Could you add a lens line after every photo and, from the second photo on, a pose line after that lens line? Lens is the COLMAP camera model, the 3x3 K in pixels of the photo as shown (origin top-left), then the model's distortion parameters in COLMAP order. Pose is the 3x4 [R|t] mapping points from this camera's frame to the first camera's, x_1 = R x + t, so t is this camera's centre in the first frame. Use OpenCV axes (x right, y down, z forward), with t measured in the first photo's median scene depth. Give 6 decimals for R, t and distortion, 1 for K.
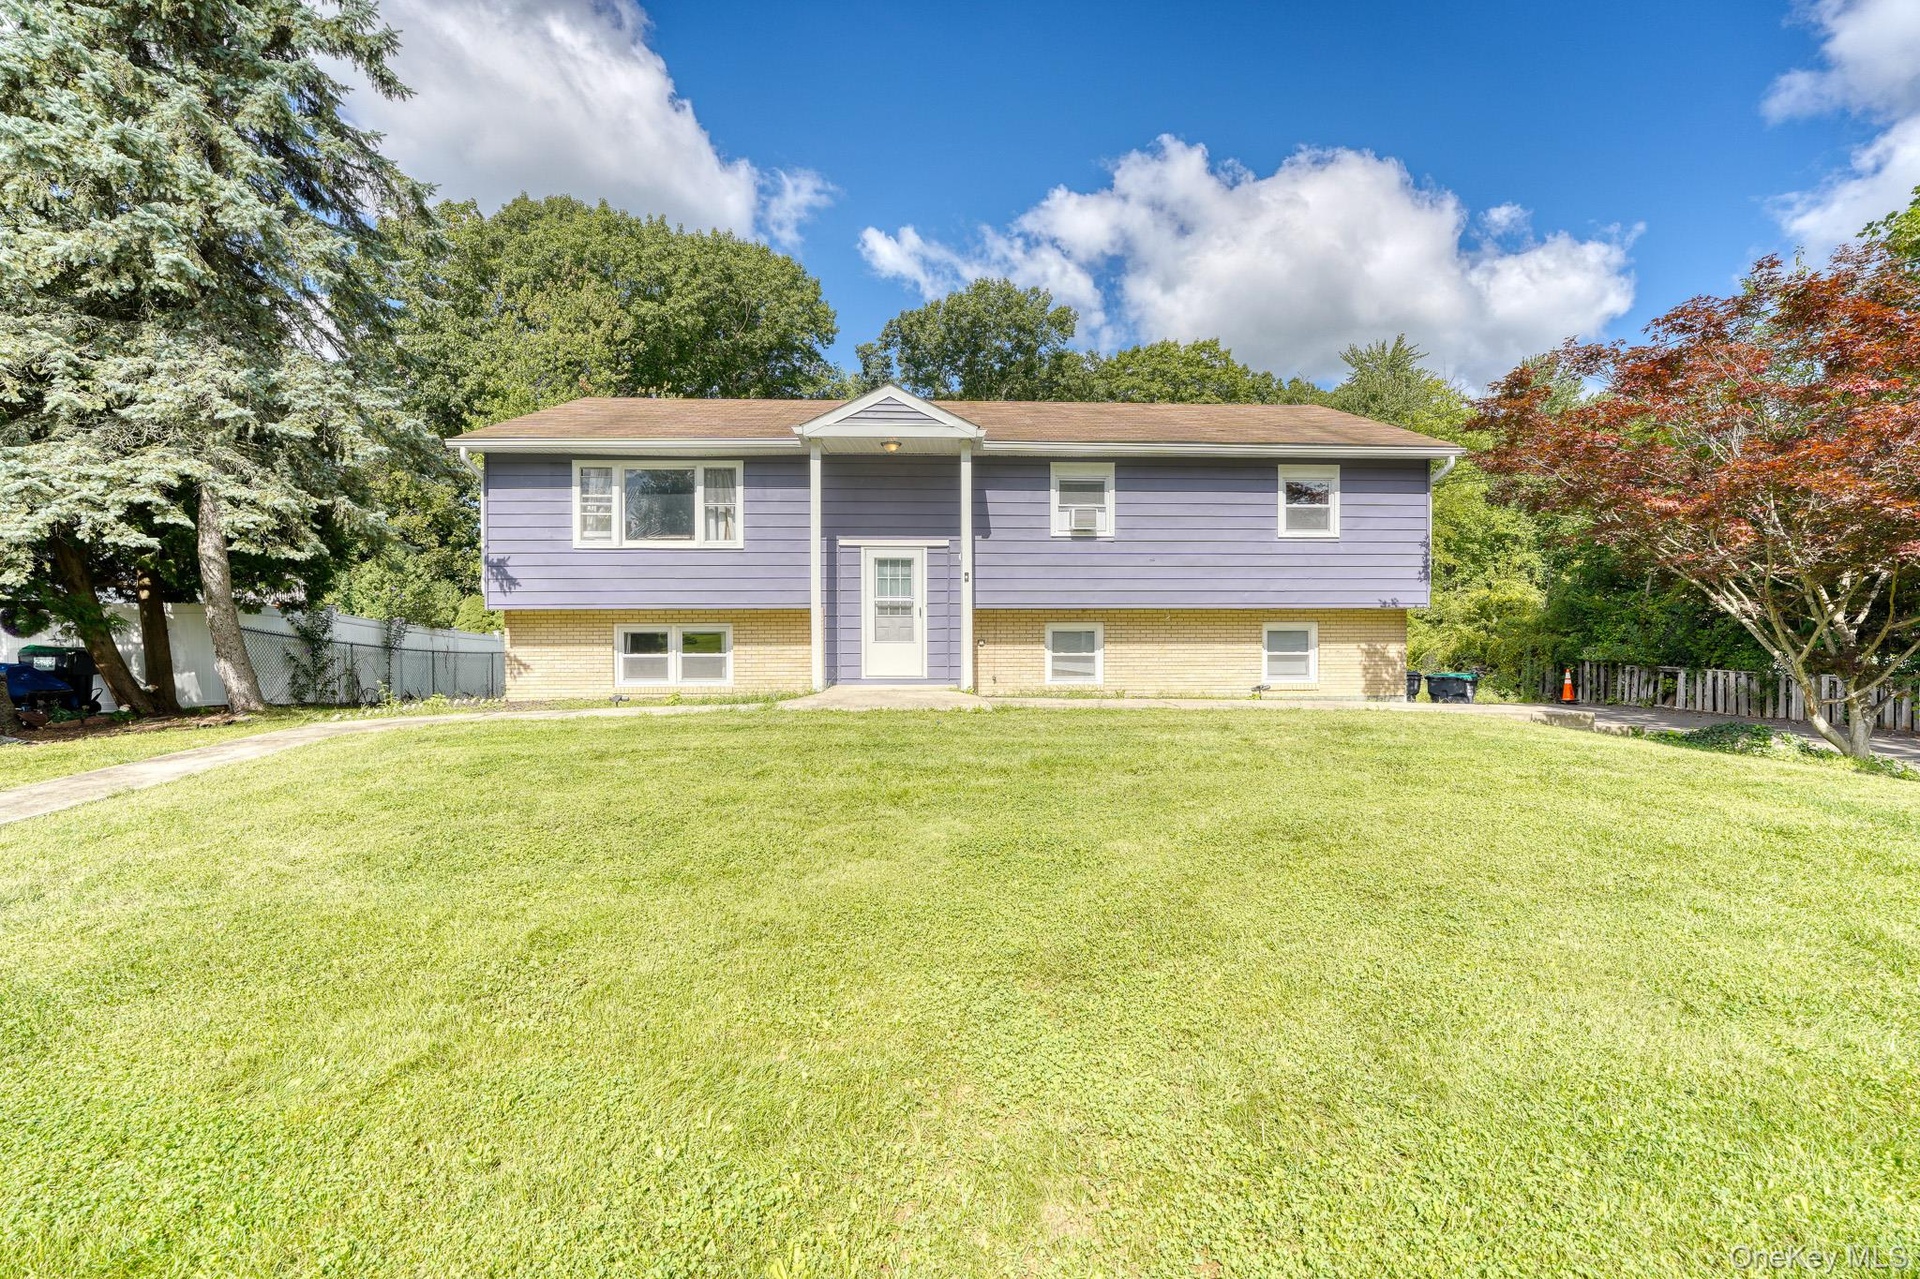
lens RADIAL K [[788.4, 0, 962.6], [0, 788.4, 634.6], [0, 0, 1]] dist [-0.024463, -0.000104]
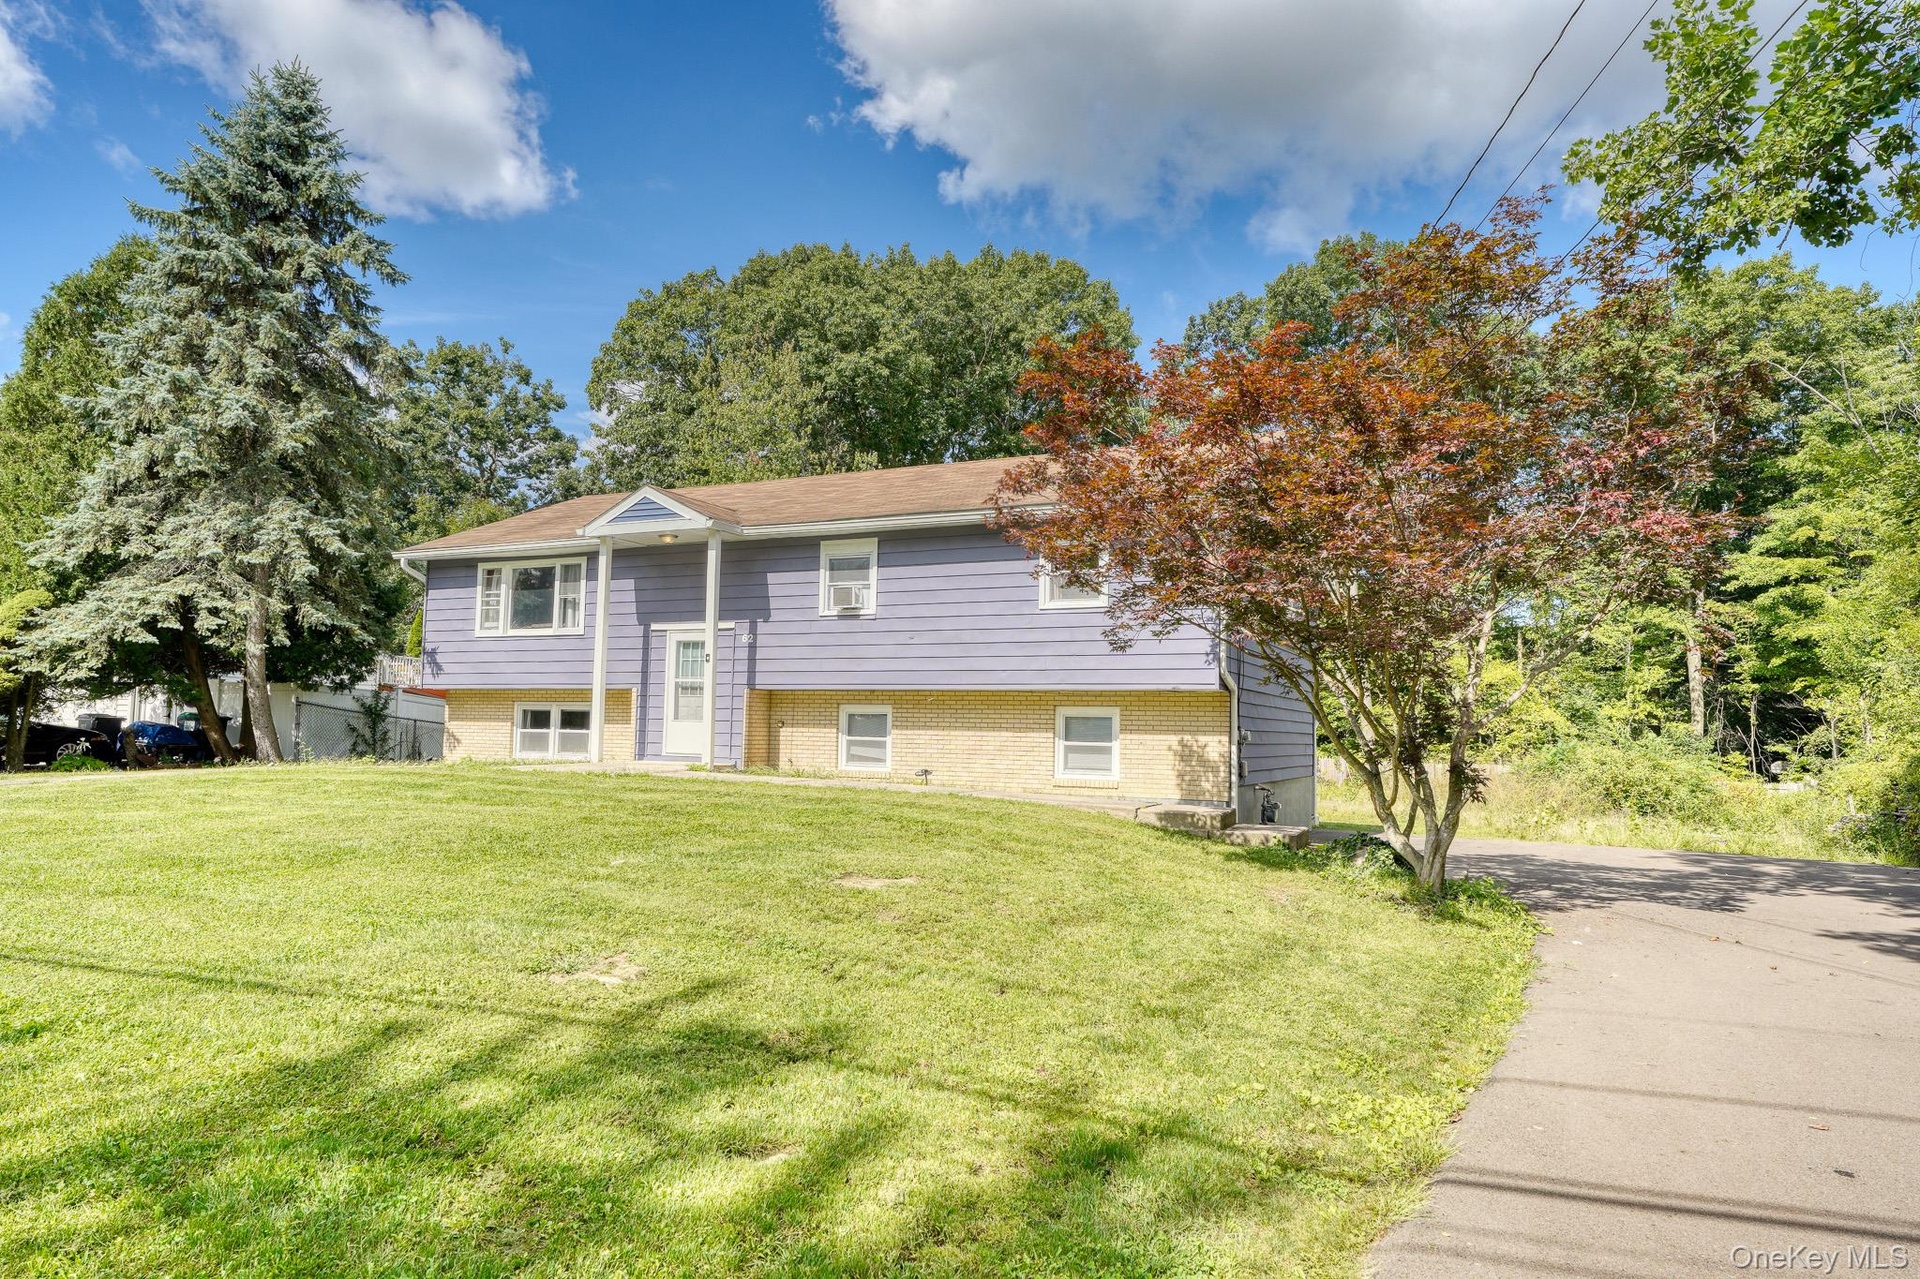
lens RADIAL K [[1140.5, 0, 960.0], [0, 1140.5, 639.5], [0, 0, 1]] dist [0.003601, 0.000462]
pose [[0.883848, -0.017953, -0.467429, 0.932839], [-0.025116, 0.996000, -0.085746, 0.022289], [0.467099, 0.087526, 0.879862, -0.170171]]
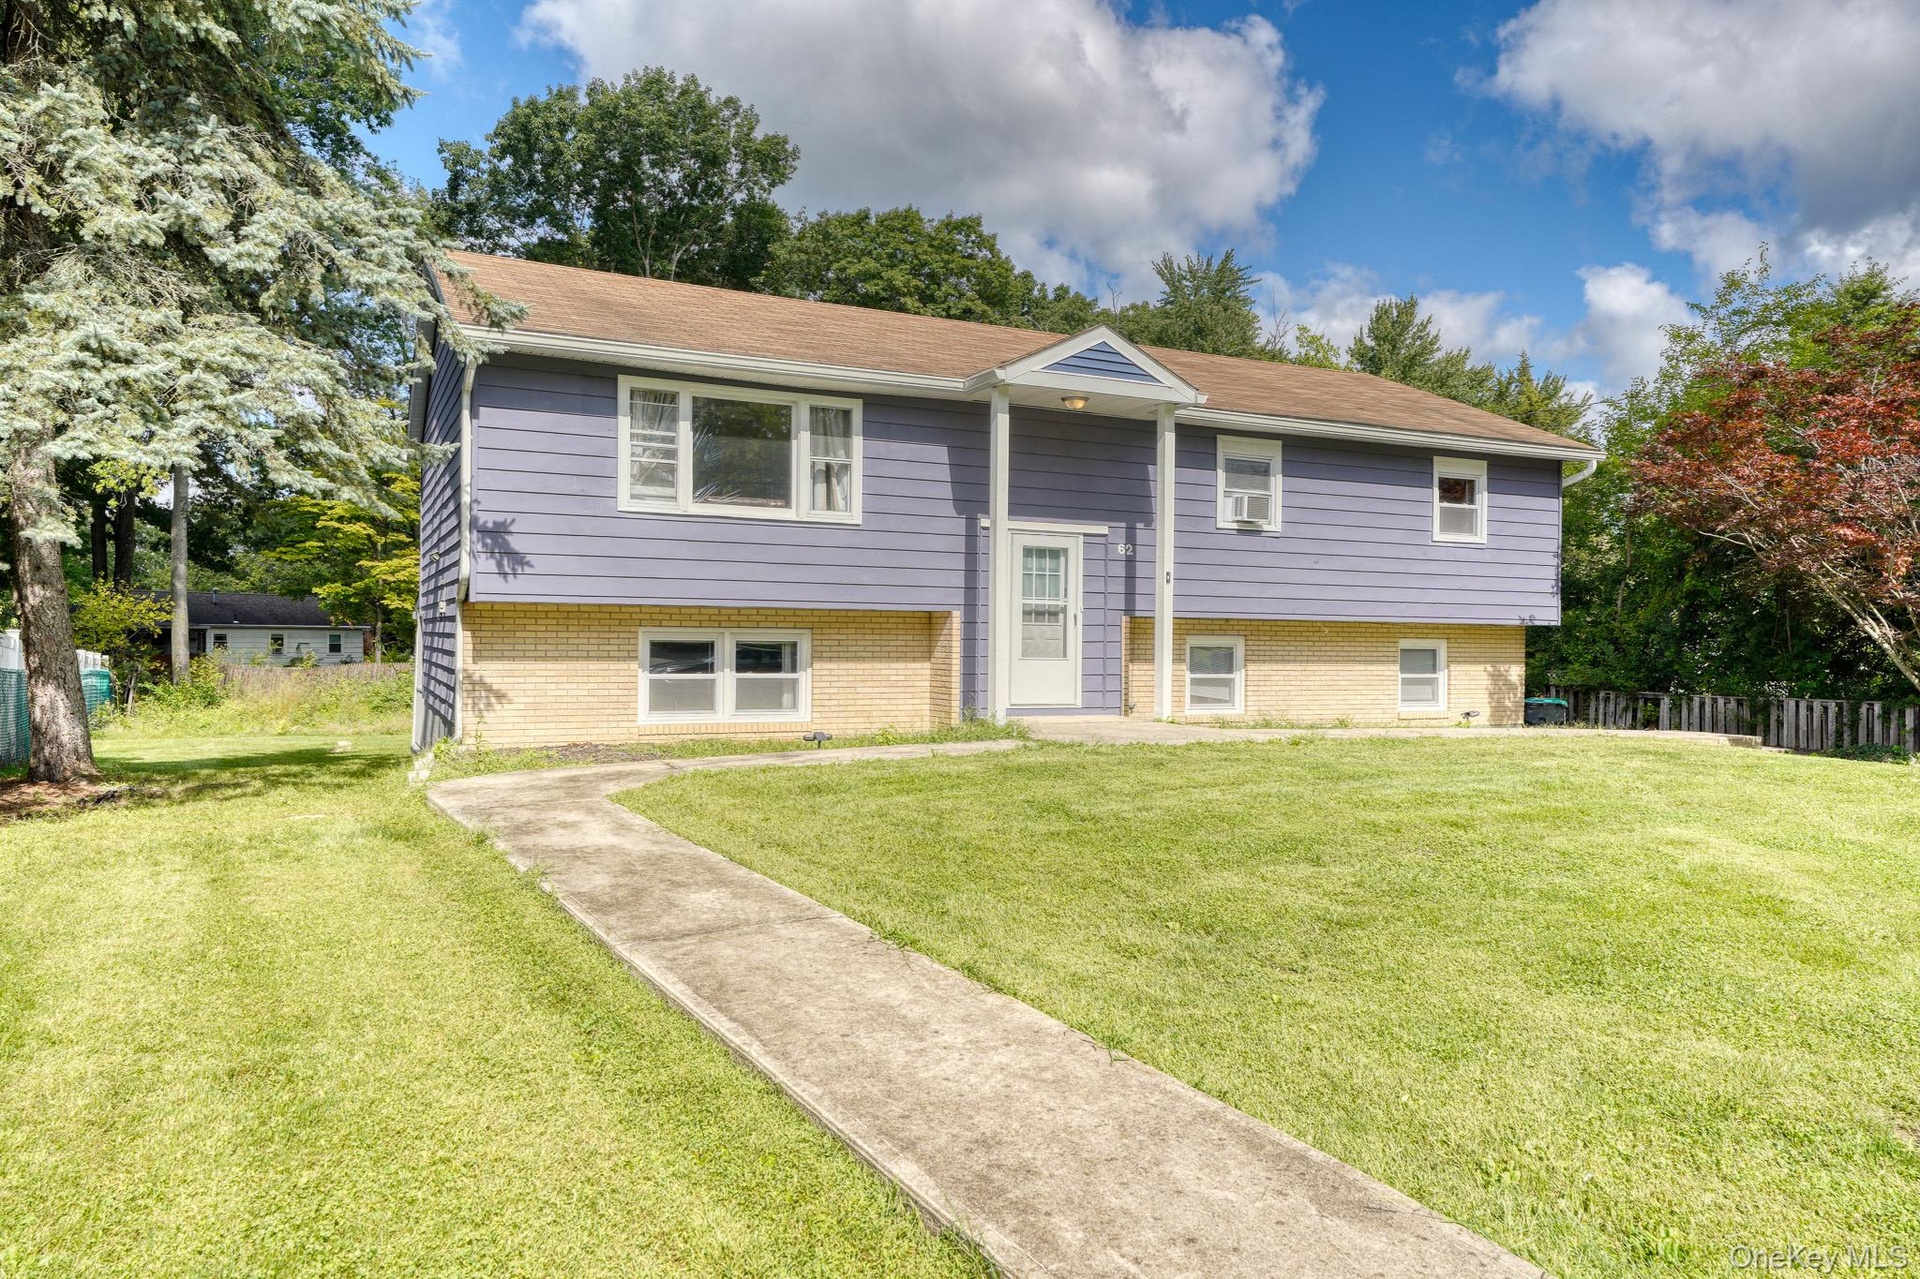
lens RADIAL K [[1267.2, 0, 960.0], [0, 1267.2, 639.5], [0, 0, 1]] dist [0.022506, 0.001227]
pose [[0.918795, 0.014288, 0.394476, -0.632828], [-0.012946, 0.999898, -0.006065, -0.000651], [-0.394522, 0.000466, 0.918886, -0.078578]]
